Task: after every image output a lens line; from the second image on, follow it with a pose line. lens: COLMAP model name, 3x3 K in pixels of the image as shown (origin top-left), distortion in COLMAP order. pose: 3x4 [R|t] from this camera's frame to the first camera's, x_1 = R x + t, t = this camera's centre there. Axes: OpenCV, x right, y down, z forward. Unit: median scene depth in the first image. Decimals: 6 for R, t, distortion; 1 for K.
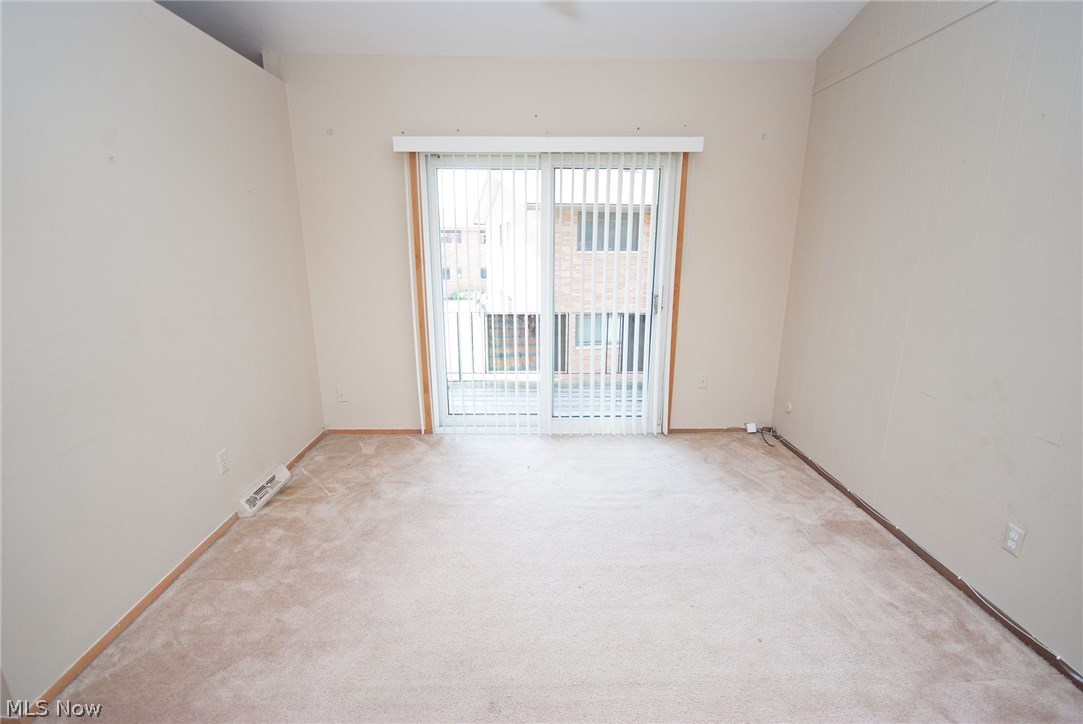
lens RADIAL K [[501.6, 0, 540.9], [0, 501.6, 366.1], [0, 0, 1]] dist [0.003204, 0.000173]
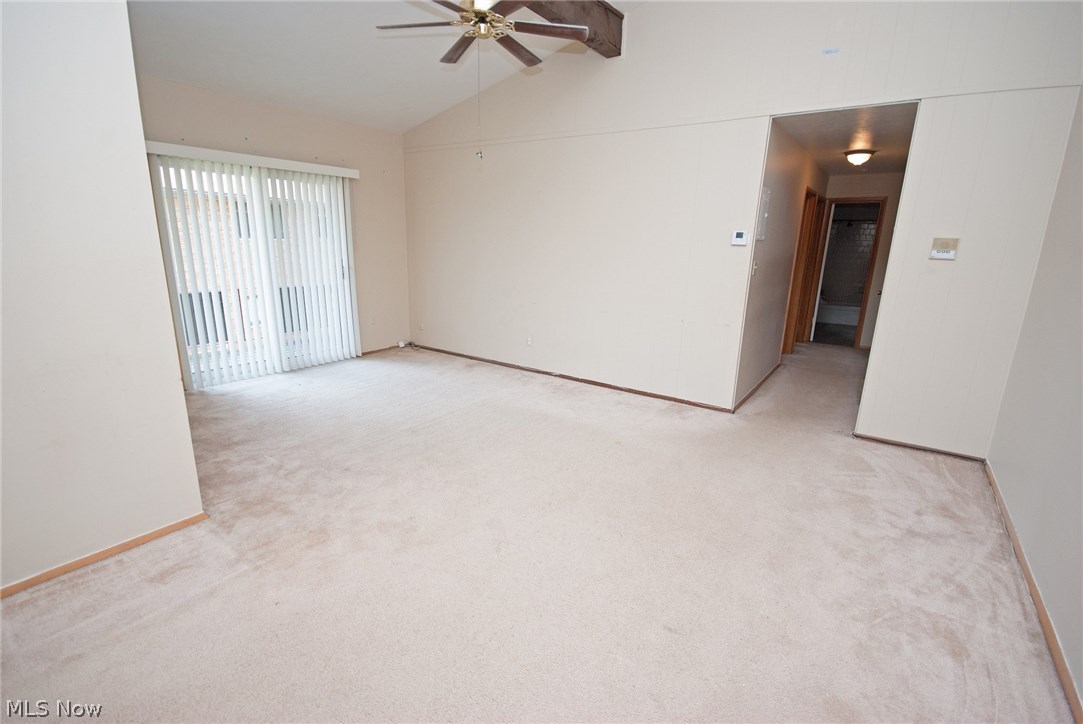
lens RADIAL K [[501.6, 0, 542.3], [0, 501.6, 363.5], [0, 0, 1]] dist [0.003204, 0.000173]
pose [[0.587673, -0.185863, 0.787461, -0.729150], [0.173026, 0.979612, 0.102089, 0.108794], [-0.790381, 0.076256, 0.607851, -0.442358]]
